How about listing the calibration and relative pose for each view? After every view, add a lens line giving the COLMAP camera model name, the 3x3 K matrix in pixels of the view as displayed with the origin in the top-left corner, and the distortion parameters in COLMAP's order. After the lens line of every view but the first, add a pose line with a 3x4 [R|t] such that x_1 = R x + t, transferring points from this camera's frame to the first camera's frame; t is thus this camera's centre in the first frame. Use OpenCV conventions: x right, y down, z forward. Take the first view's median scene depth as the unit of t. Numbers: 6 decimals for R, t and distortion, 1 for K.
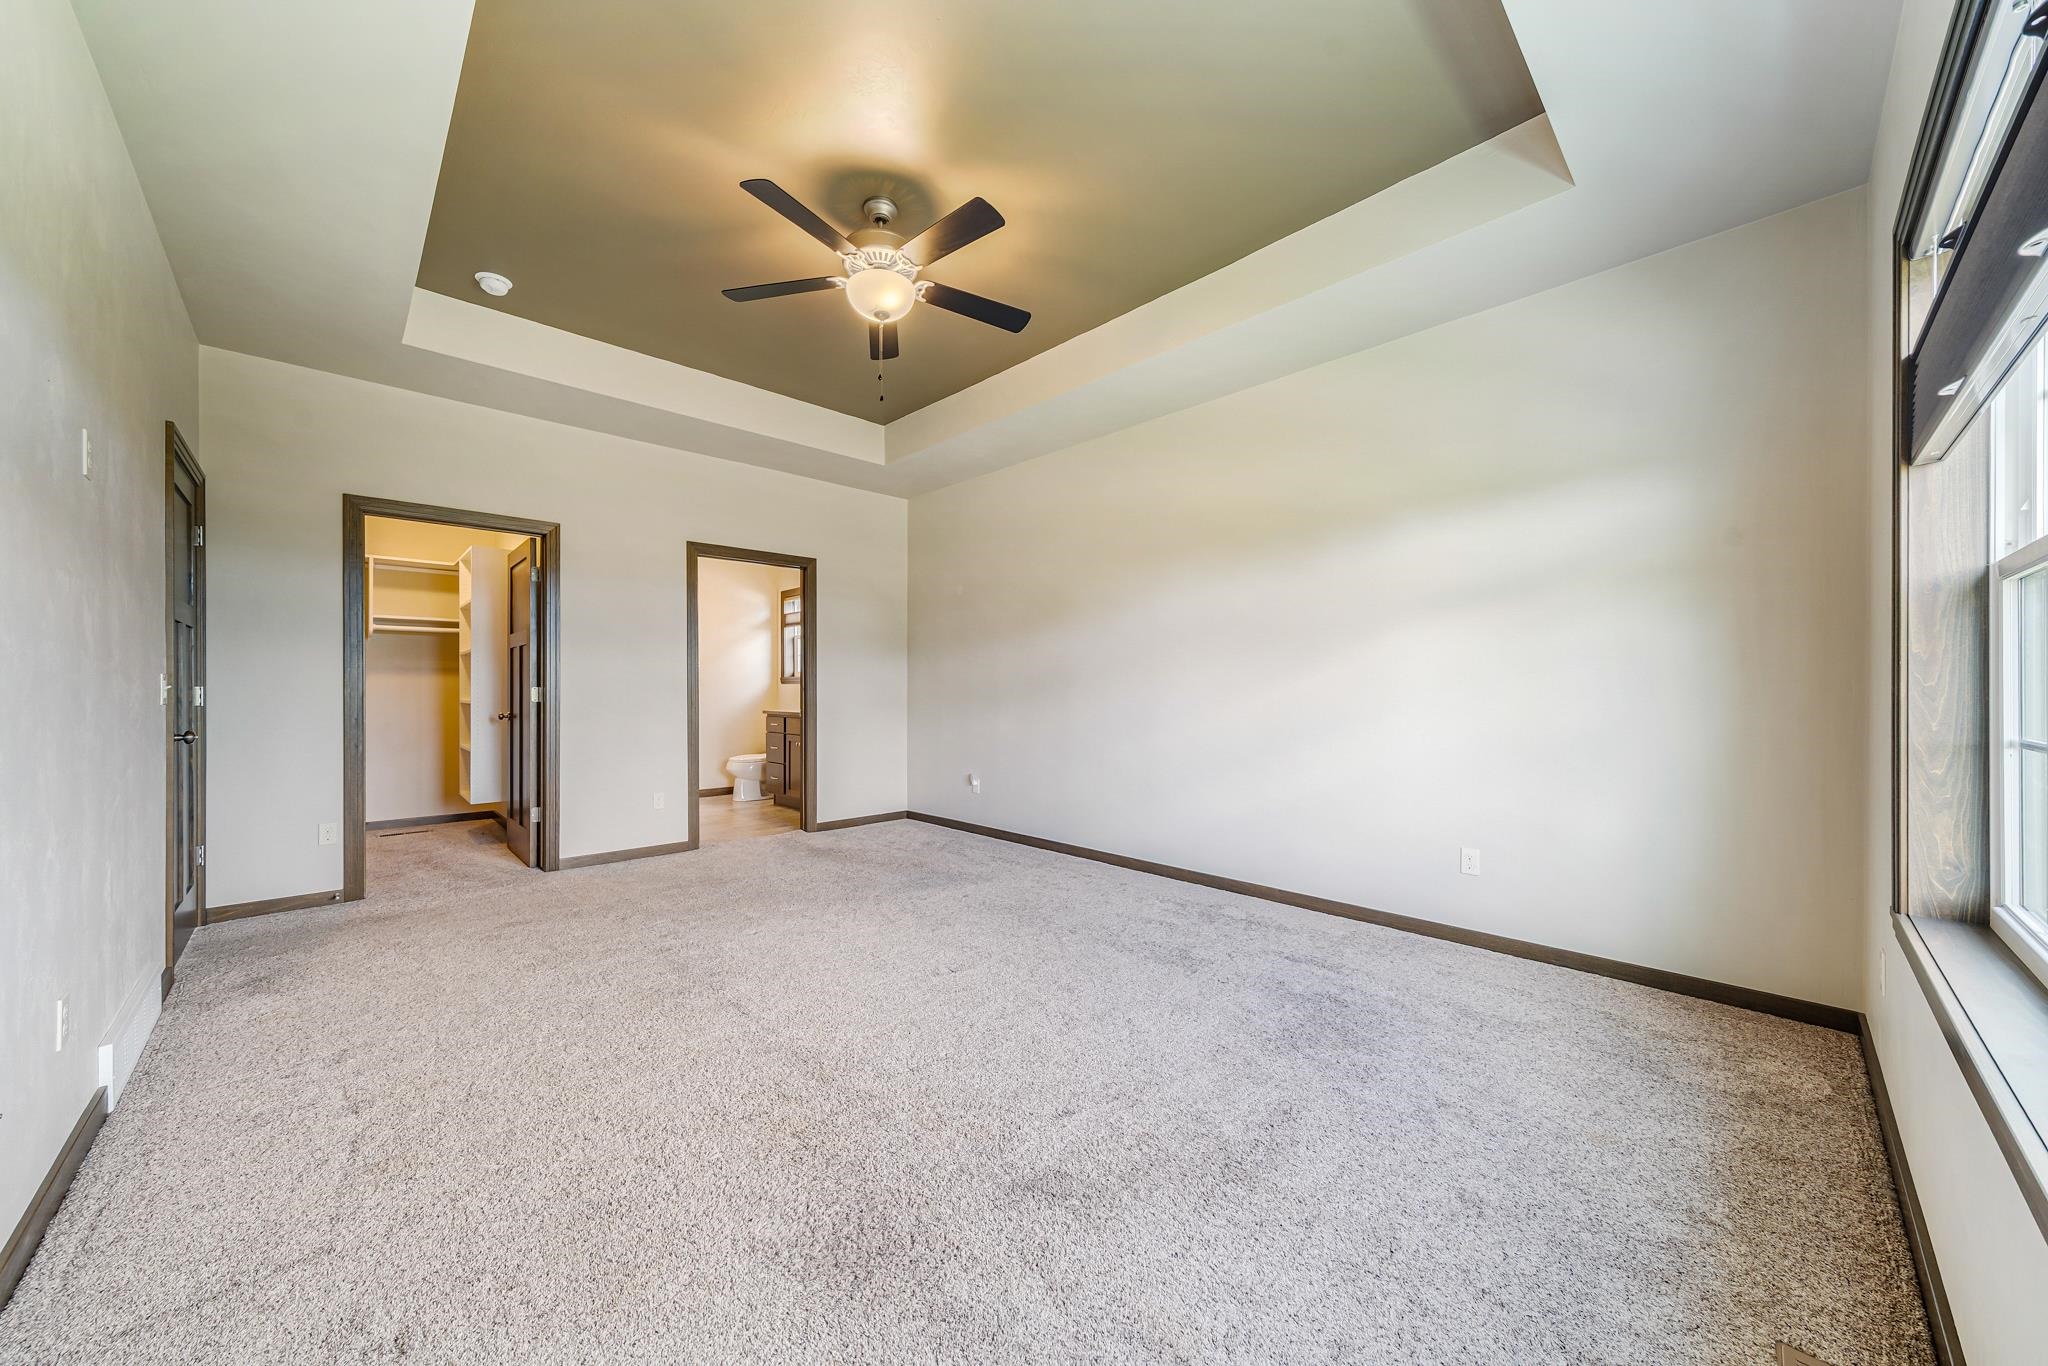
lens RADIAL K [[721.9, 0, 1016.5], [0, 721.9, 678.9], [0, 0, 1]] dist [-0.005192, -0.000107]
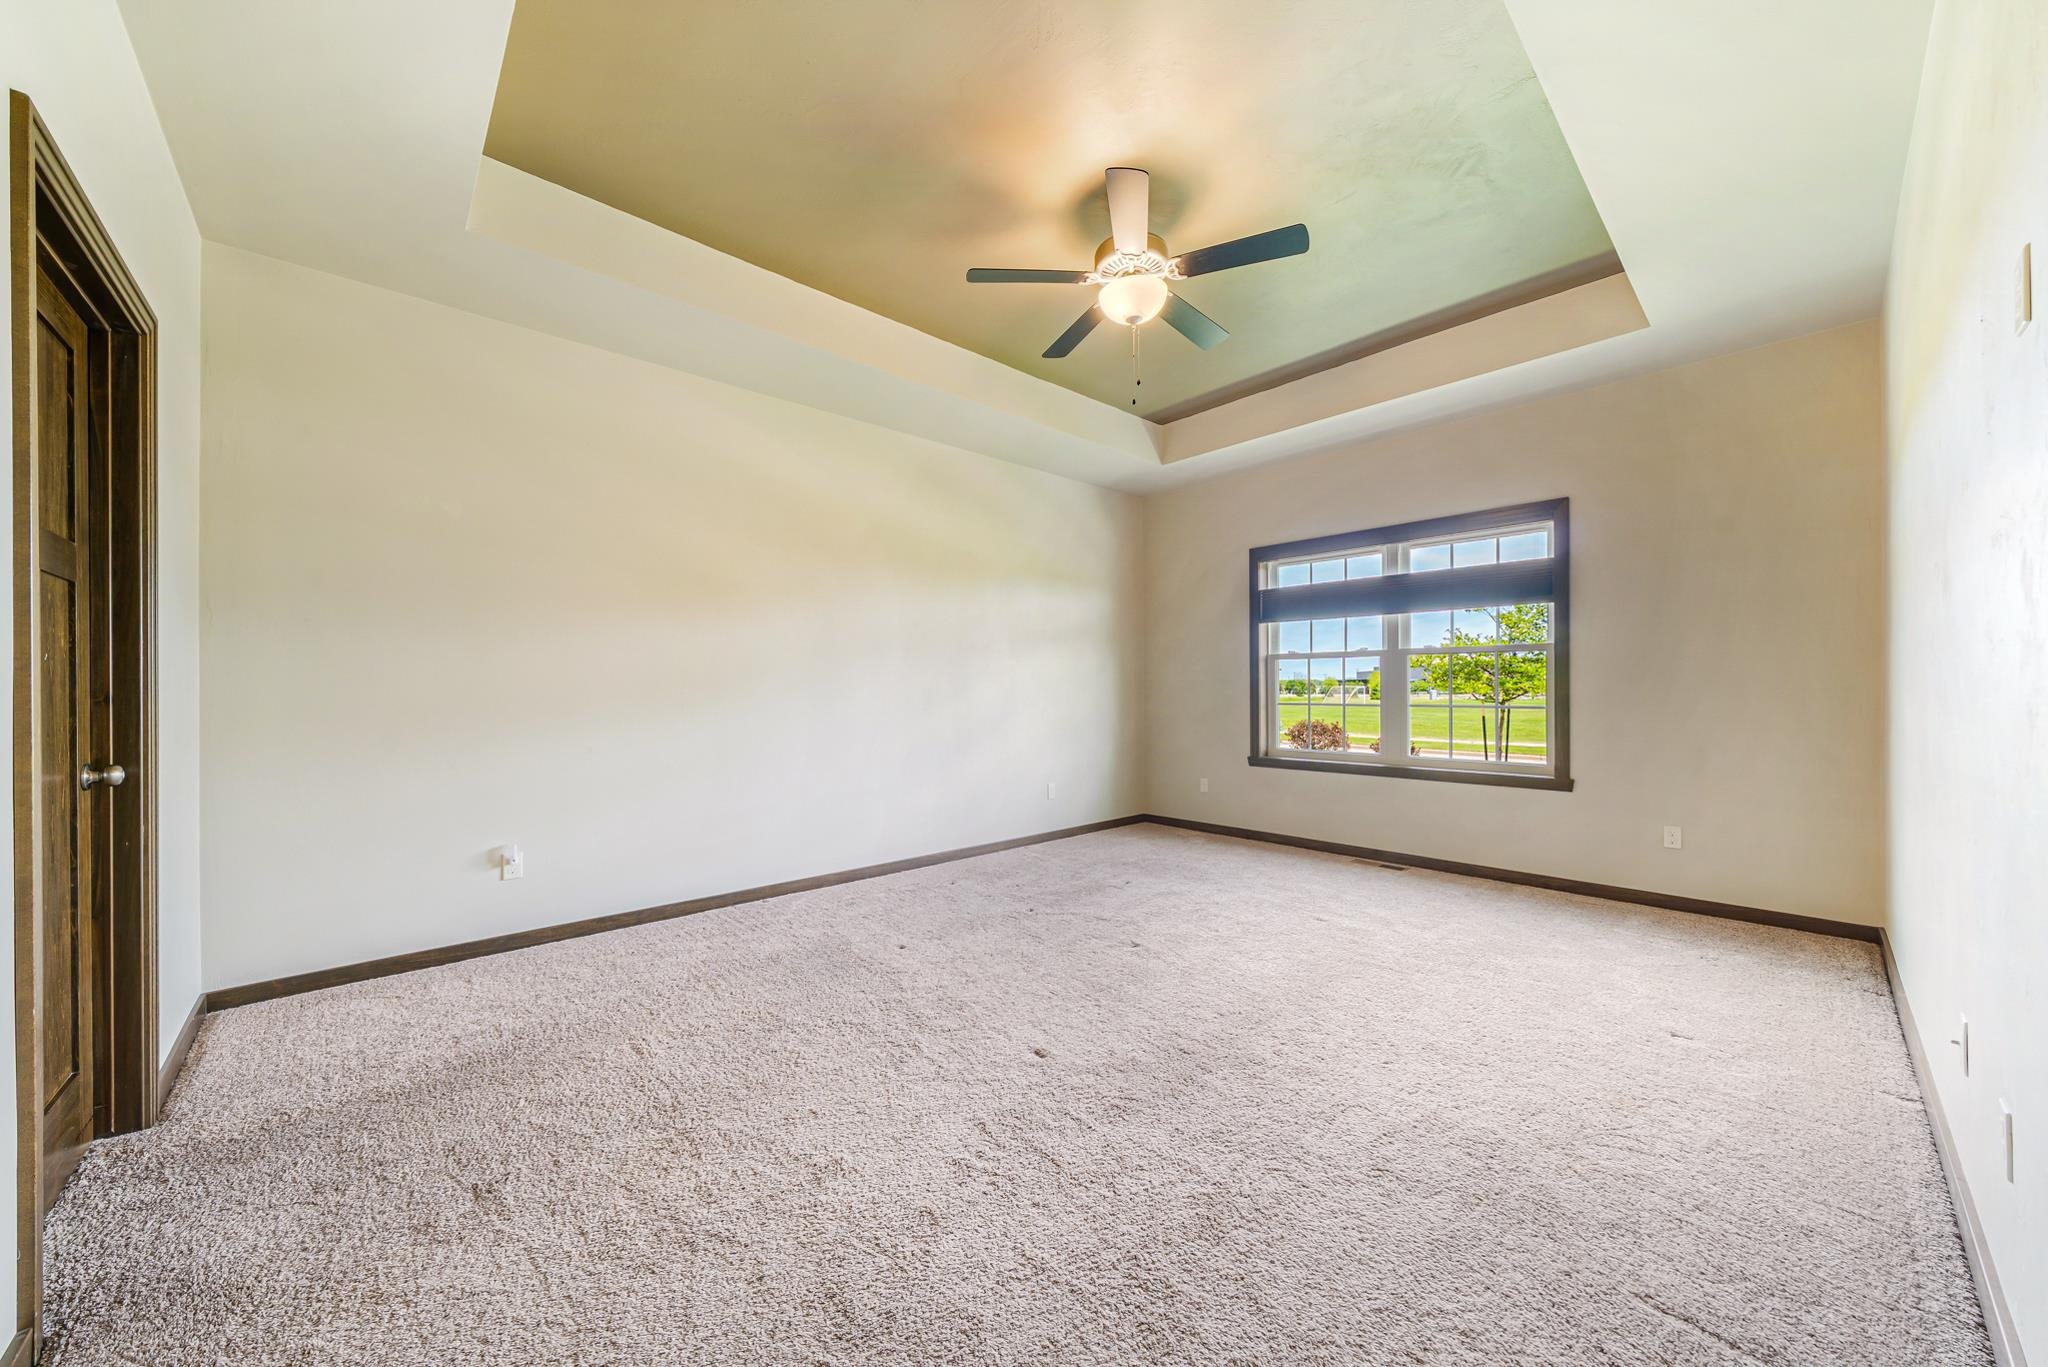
lens RADIAL K [[719.2, 0, 1014.3], [0, 719.2, 685.4], [0, 0, 1]] dist [-0.005532, 0.000052]
pose [[0.030262, -0.002315, 0.999539, -1.009231], [-0.008407, 0.999961, 0.002570, -0.003320], [-0.999507, -0.008481, 0.030241, 0.956267]]
